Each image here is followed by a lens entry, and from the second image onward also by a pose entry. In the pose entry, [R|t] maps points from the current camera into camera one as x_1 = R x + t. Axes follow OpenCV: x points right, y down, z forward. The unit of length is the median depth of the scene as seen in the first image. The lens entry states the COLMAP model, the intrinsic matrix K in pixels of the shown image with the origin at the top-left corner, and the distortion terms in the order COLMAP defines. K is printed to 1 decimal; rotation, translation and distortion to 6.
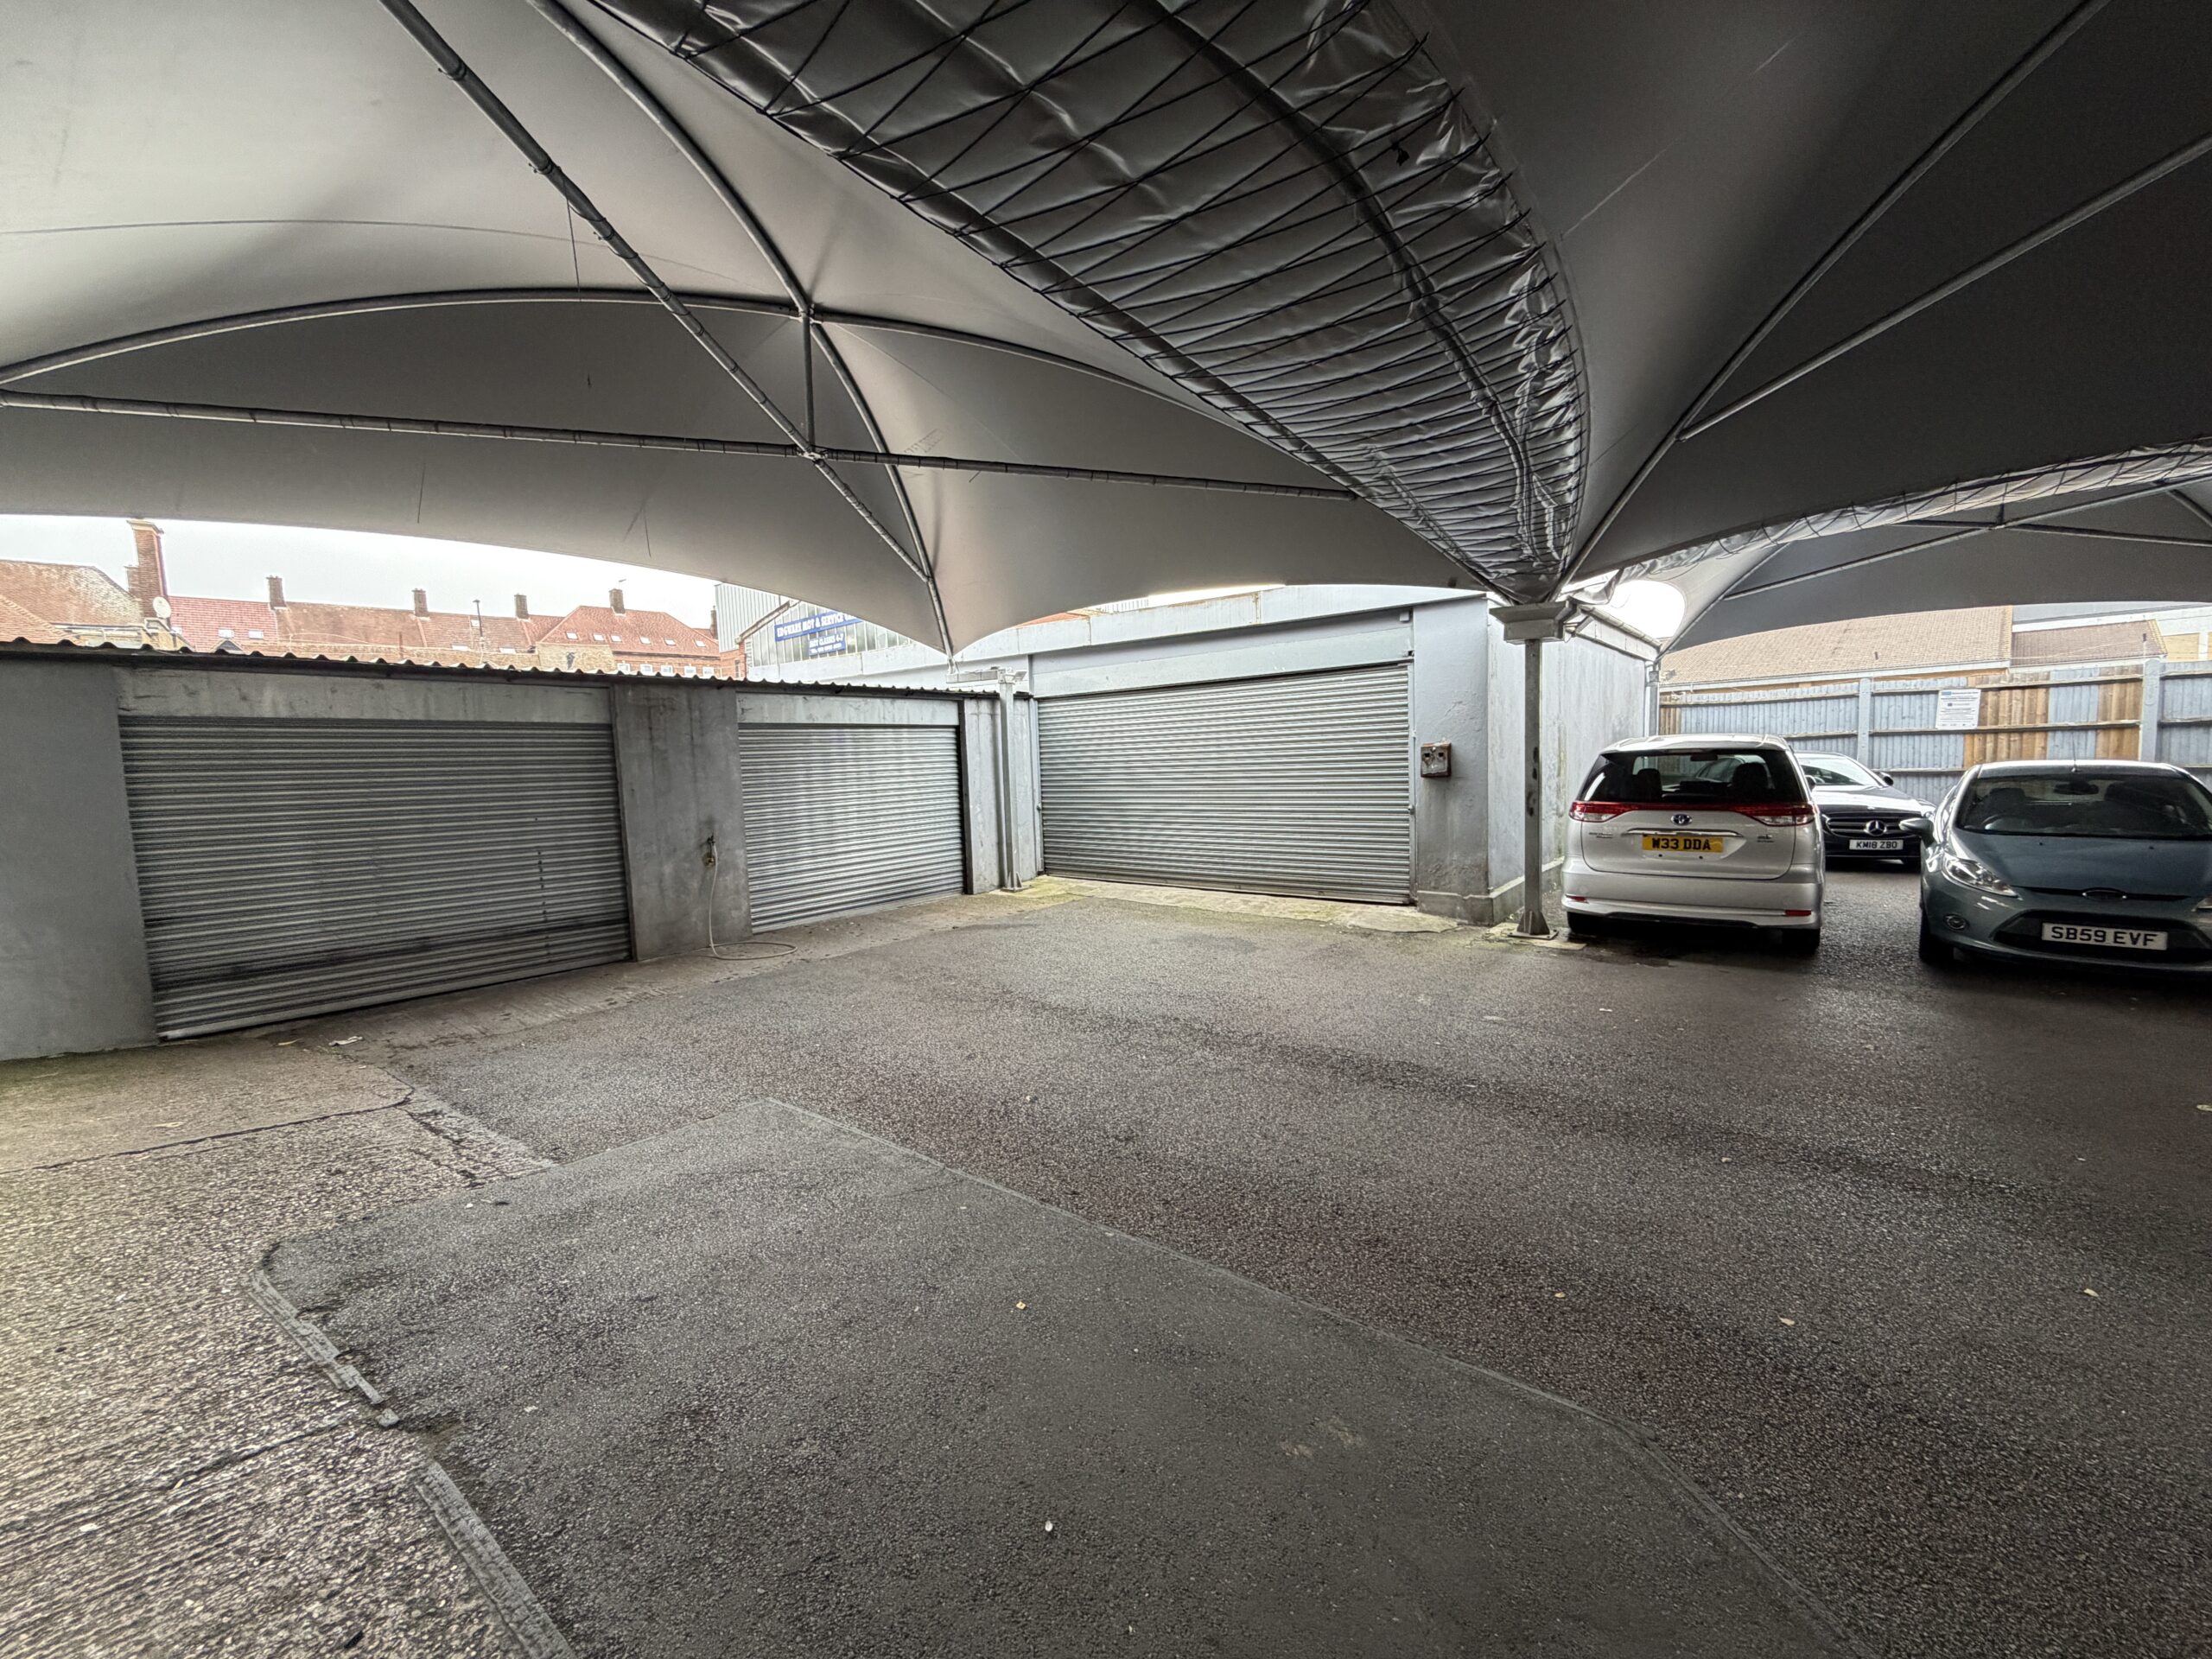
lens RADIAL K [[880.4, 0, 1096.9], [0, 880.4, 830.9], [0, 0, 1]] dist [-0.001660, 0.000410]
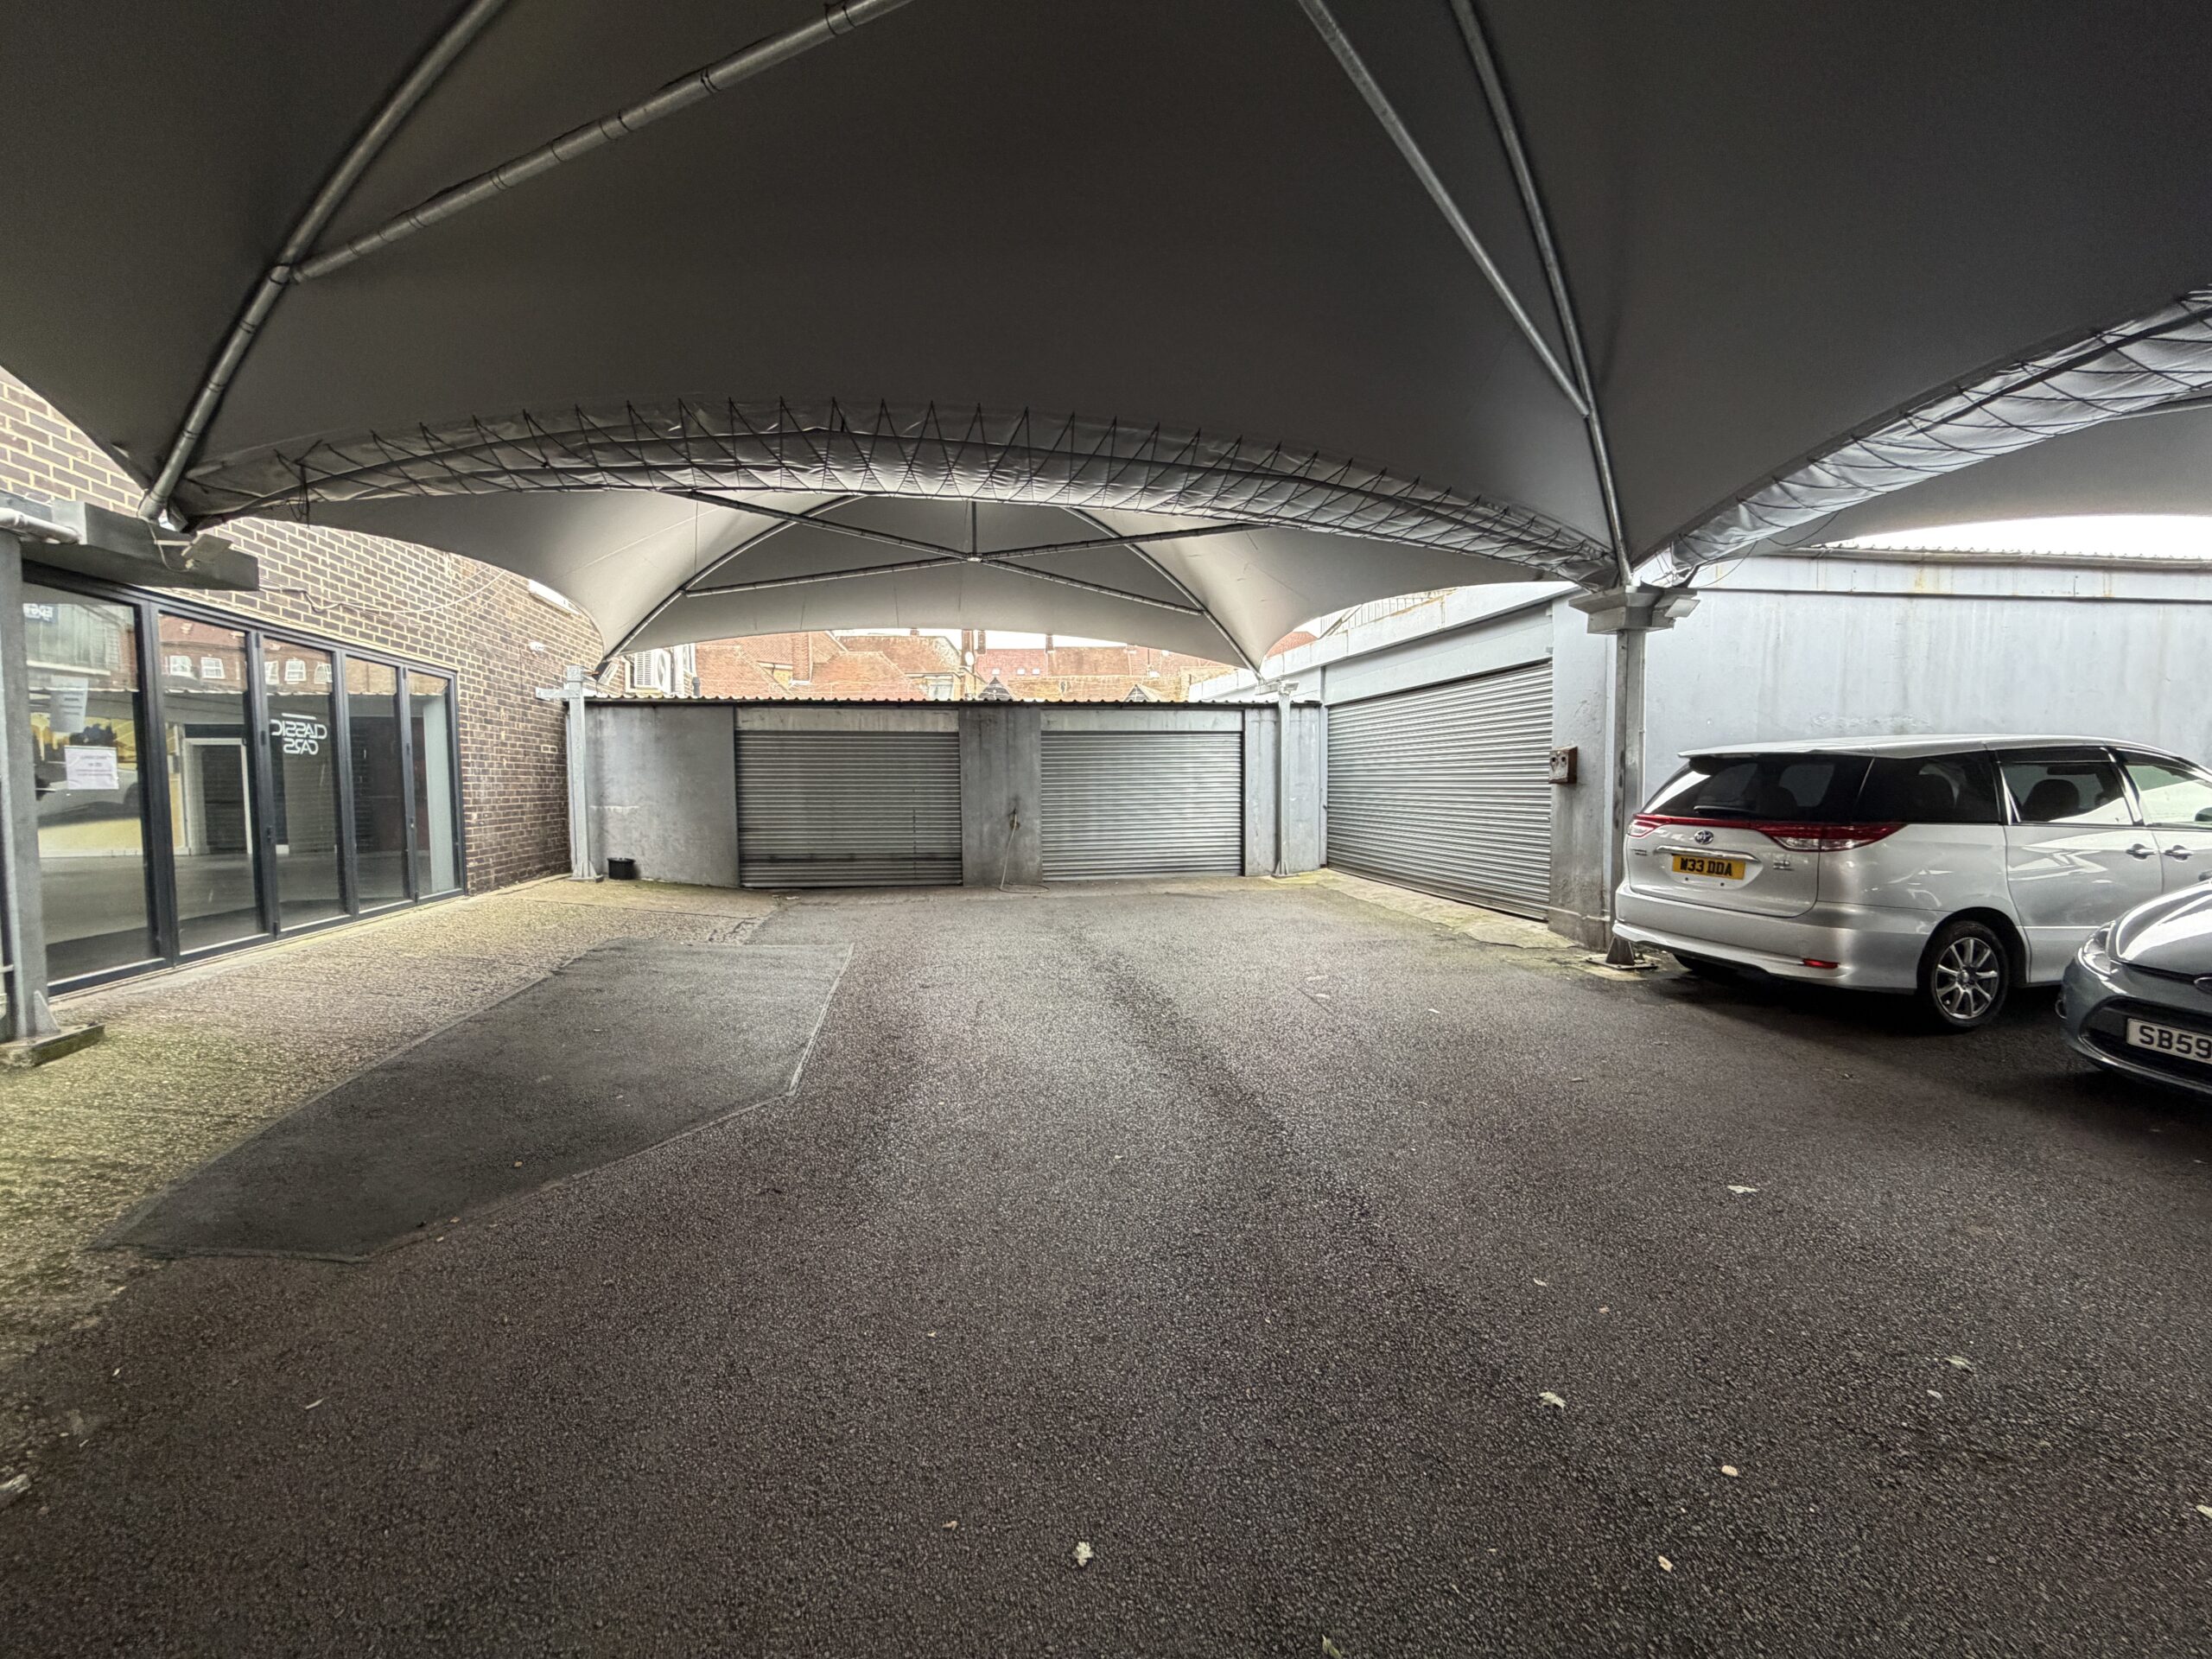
lens RADIAL K [[880.4, 0, 1096.9], [0, 880.4, 830.9], [0, 0, 1]] dist [-0.001660, 0.000410]
pose [[0.748990, 0.066432, -0.659242, 0.641931], [-0.071030, 0.997278, 0.019795, 0.004516], [0.658762, 0.031999, 0.751670, -0.009511]]
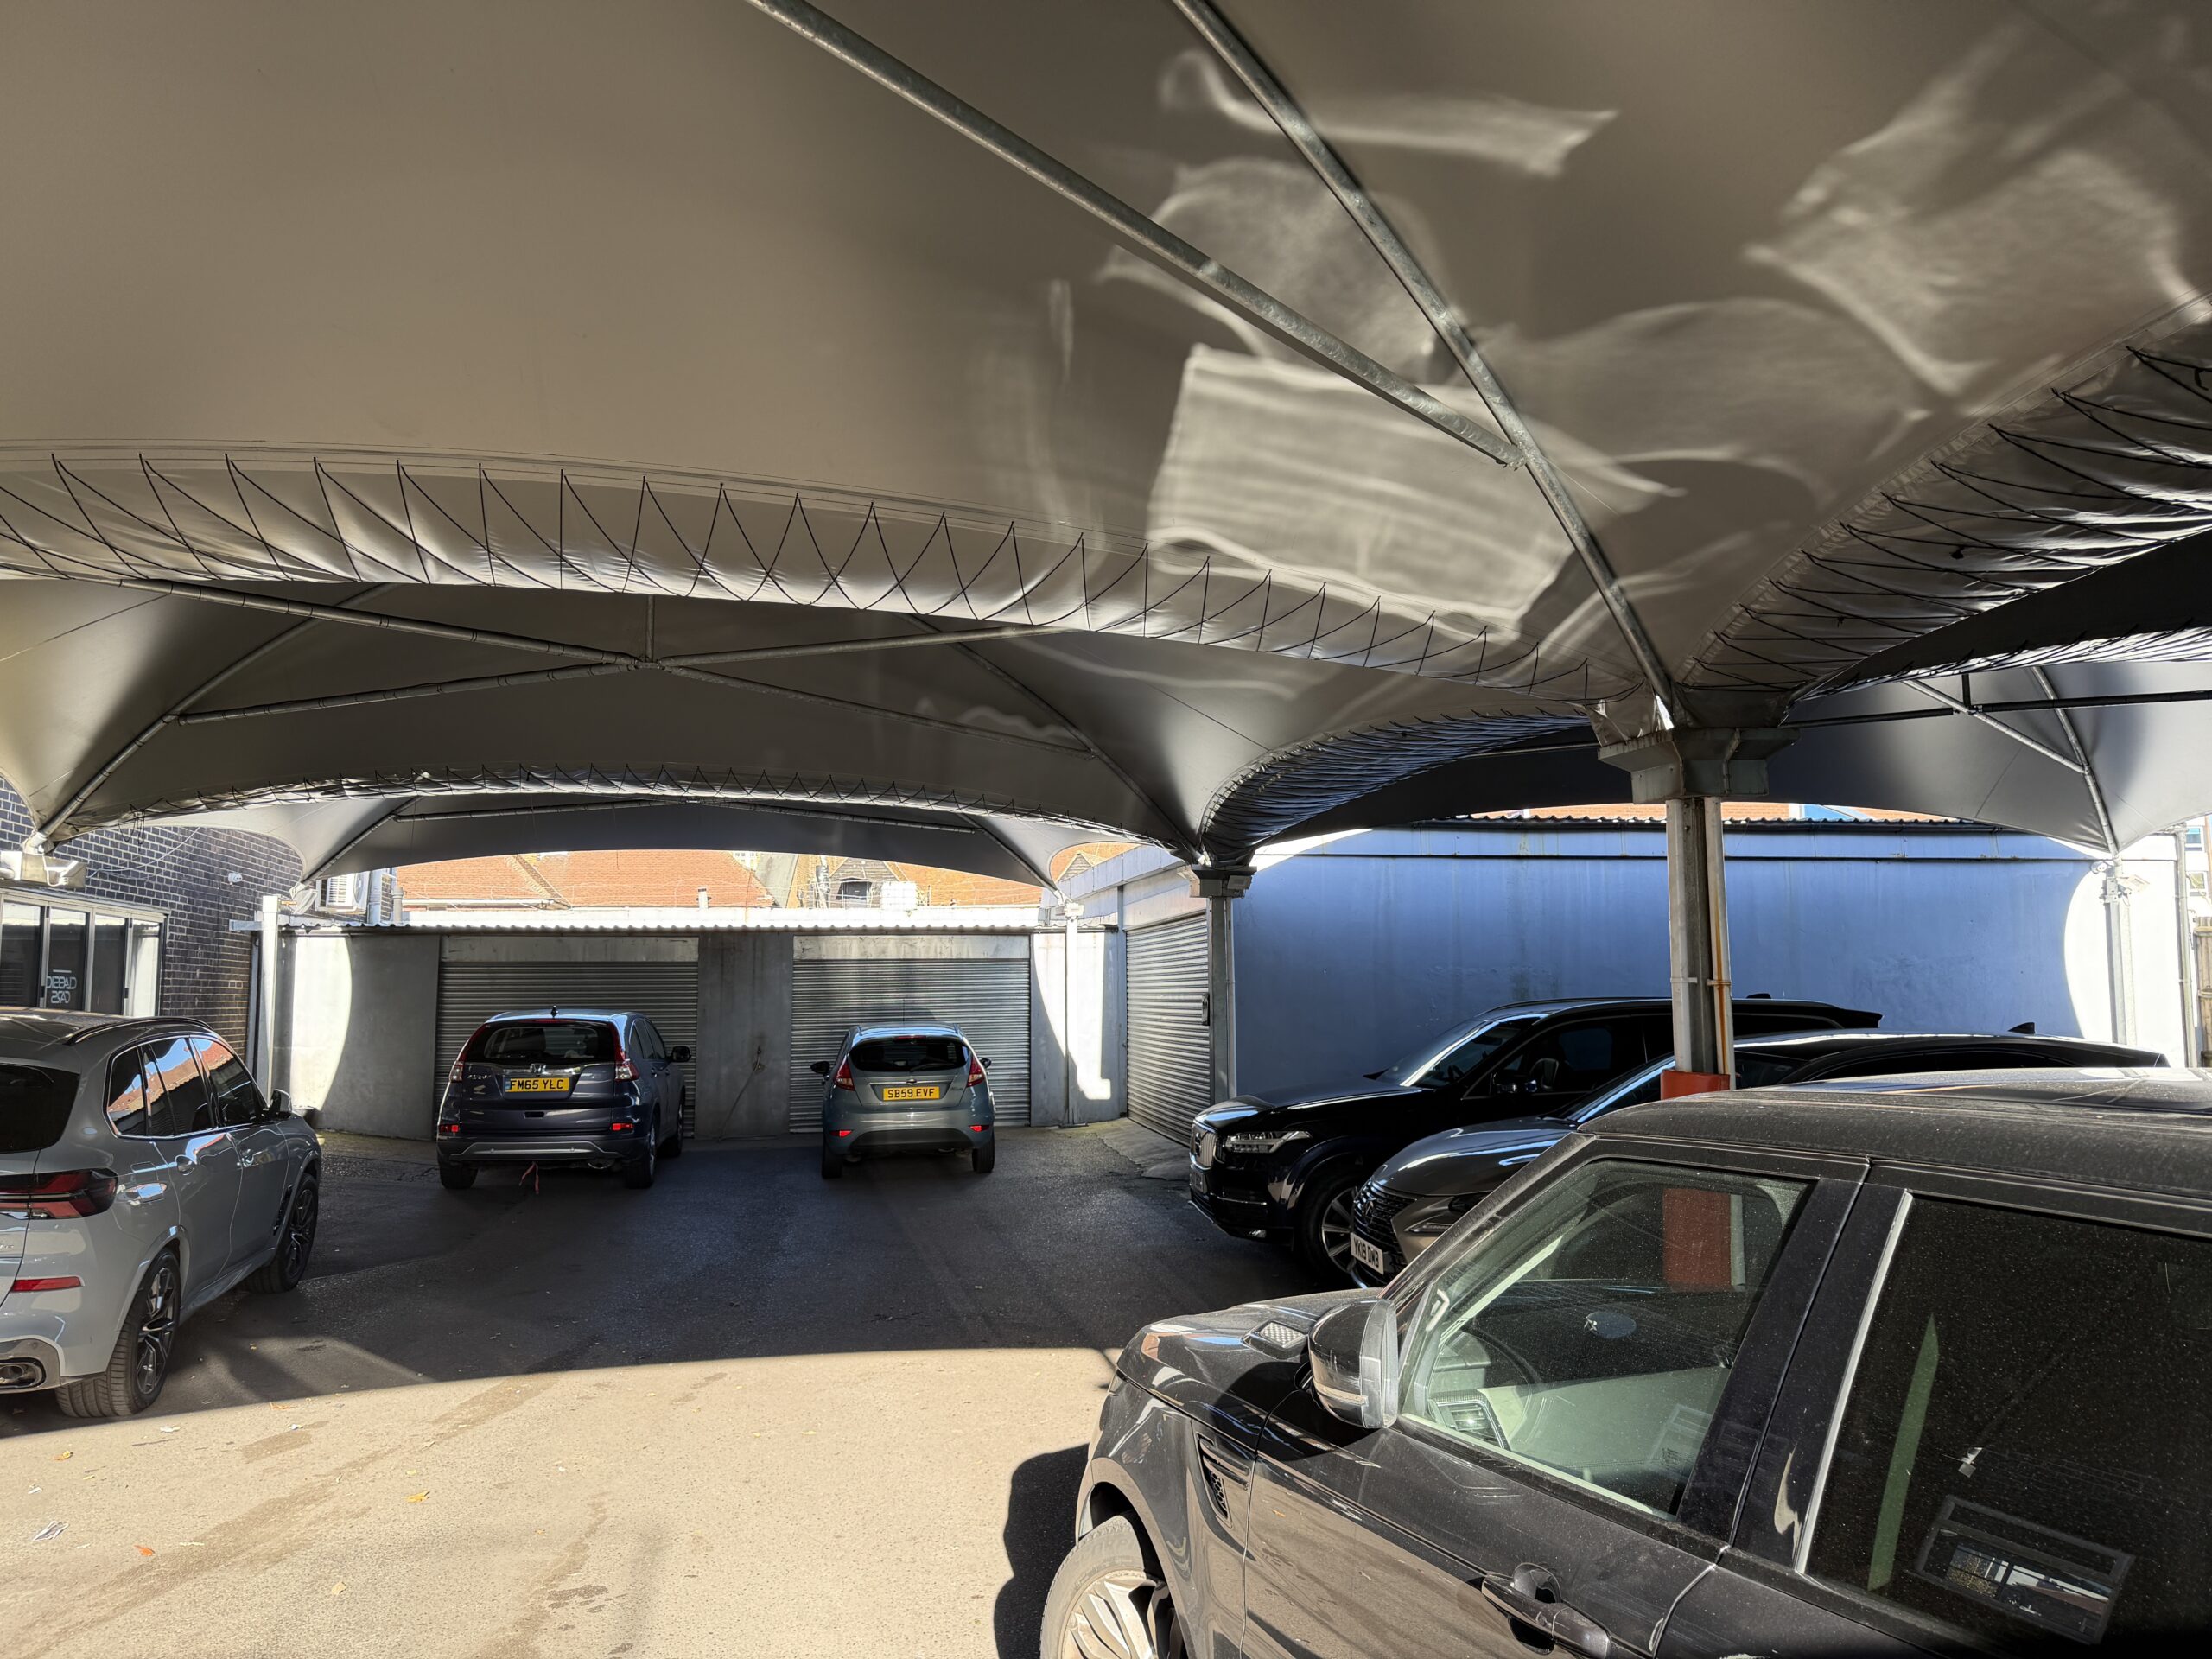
lens RADIAL K [[1542.8, 0, 1111.7], [0, 1542.8, 839.1], [0, 0, 1]] dist [0.086697, -0.105465]
pose [[0.758230, -0.033729, -0.651115, 1.469336], [-0.074317, 0.987681, -0.137707, -0.021852], [0.647738, 0.152803, 0.746382, -0.415611]]
